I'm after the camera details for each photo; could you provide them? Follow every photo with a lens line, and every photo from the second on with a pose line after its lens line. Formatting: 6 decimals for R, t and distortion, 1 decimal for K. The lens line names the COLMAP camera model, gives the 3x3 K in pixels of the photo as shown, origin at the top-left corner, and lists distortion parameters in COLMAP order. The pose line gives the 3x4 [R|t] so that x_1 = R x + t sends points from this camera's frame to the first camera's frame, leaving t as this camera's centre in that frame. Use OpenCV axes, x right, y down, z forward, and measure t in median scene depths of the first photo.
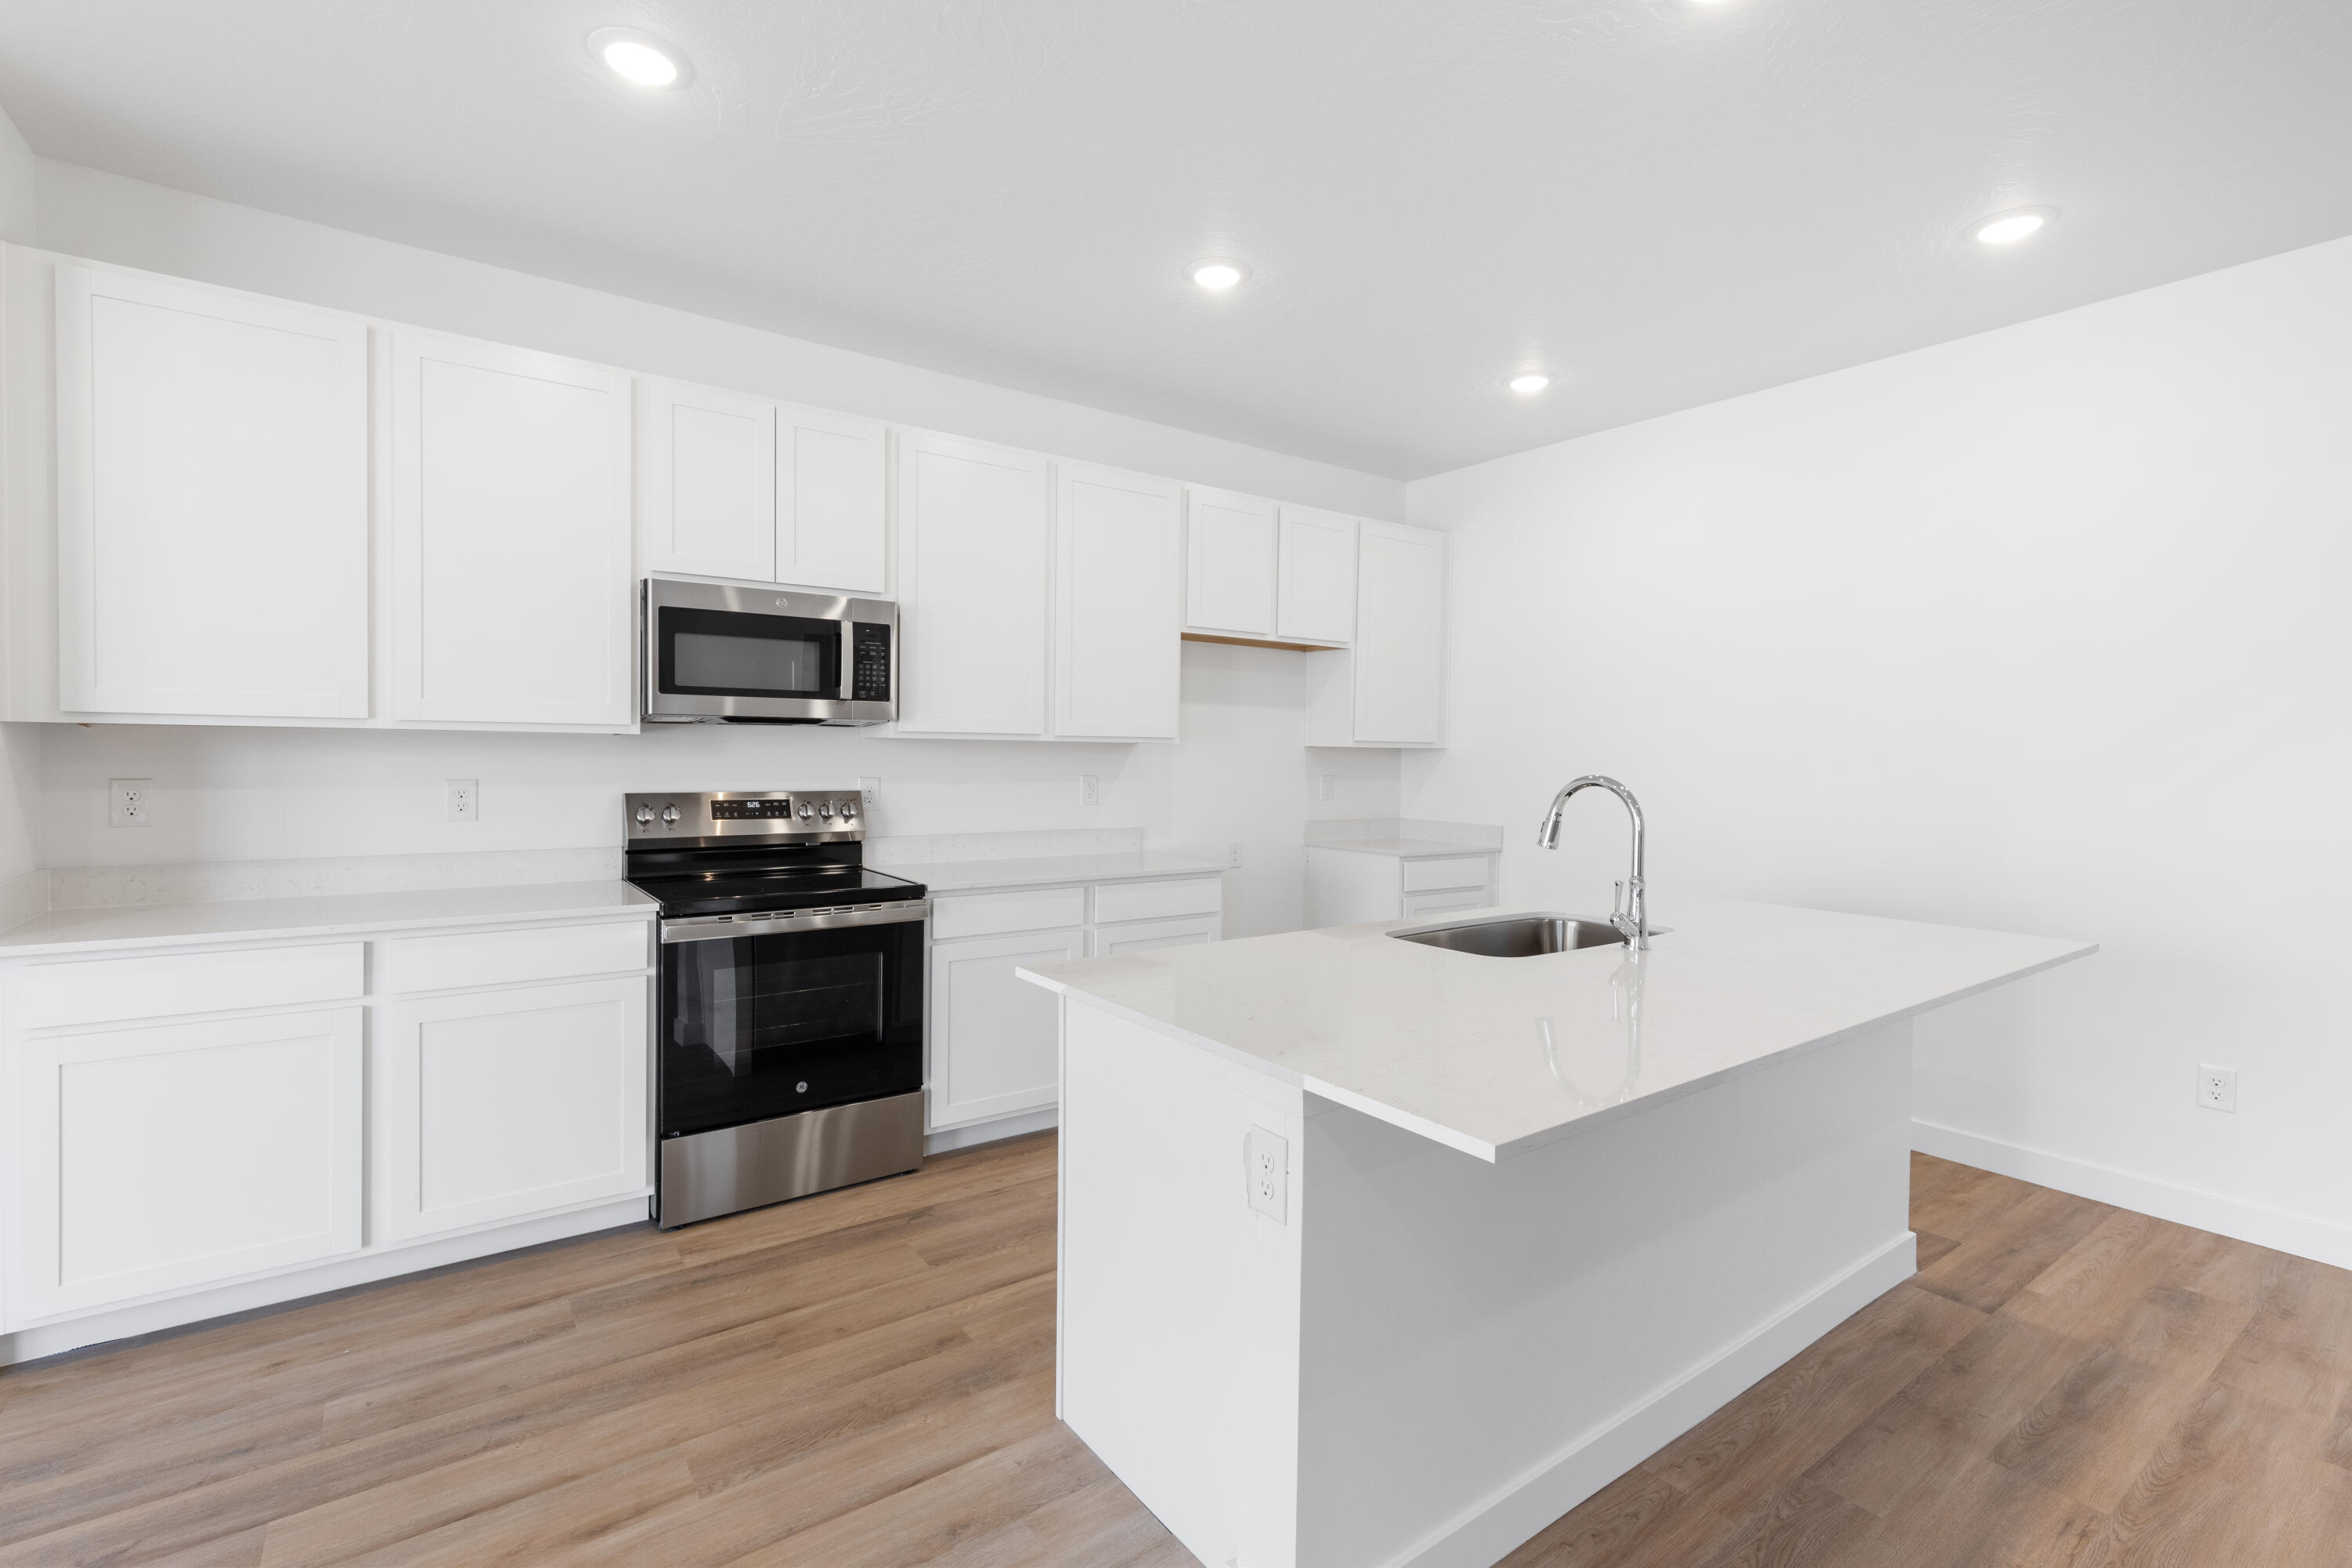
lens RADIAL K [[1046.8, 0, 1190.5], [0, 1046.8, 771.6], [0, 0, 1]] dist [0.003668, -0.000791]
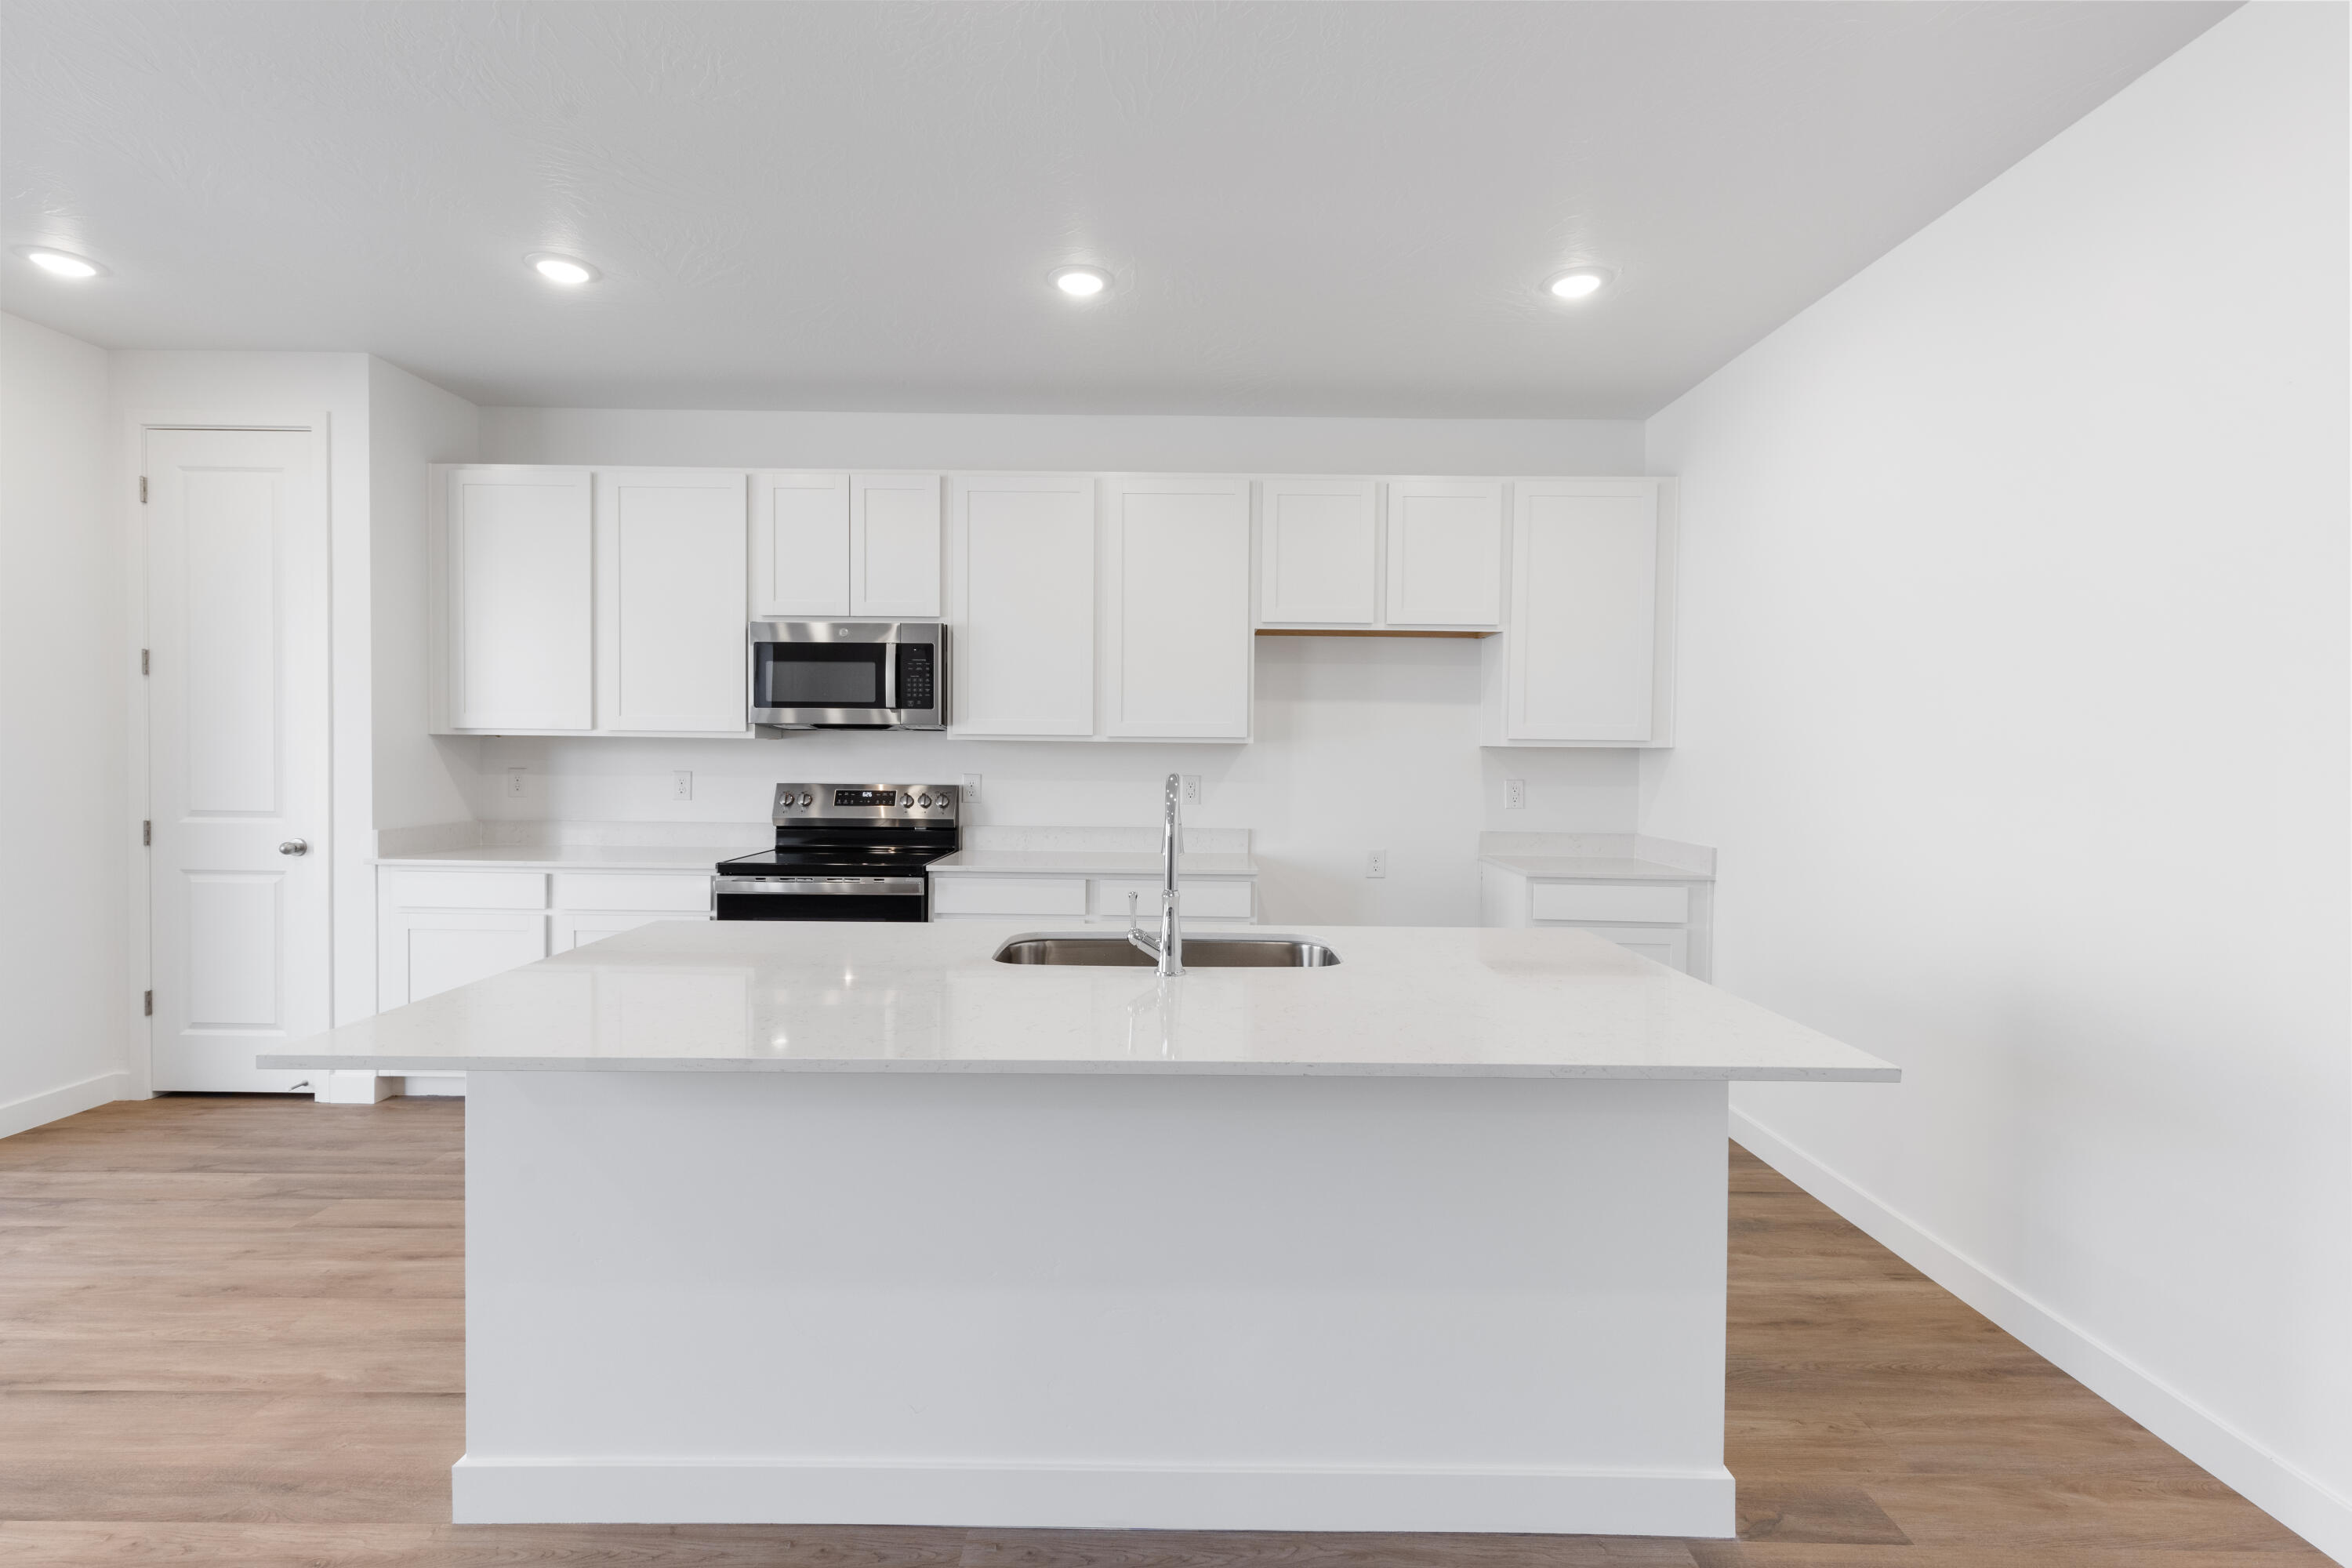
lens RADIAL K [[1046.8, 0, 1189.6], [0, 1046.8, 780.3], [0, 0, 1]] dist [0.003668, -0.000791]
pose [[0.809493, 0.011151, -0.587023, 0.652183], [-0.011441, 0.999929, 0.003217, 0.006271], [0.587017, 0.004112, 0.809564, 0.223943]]
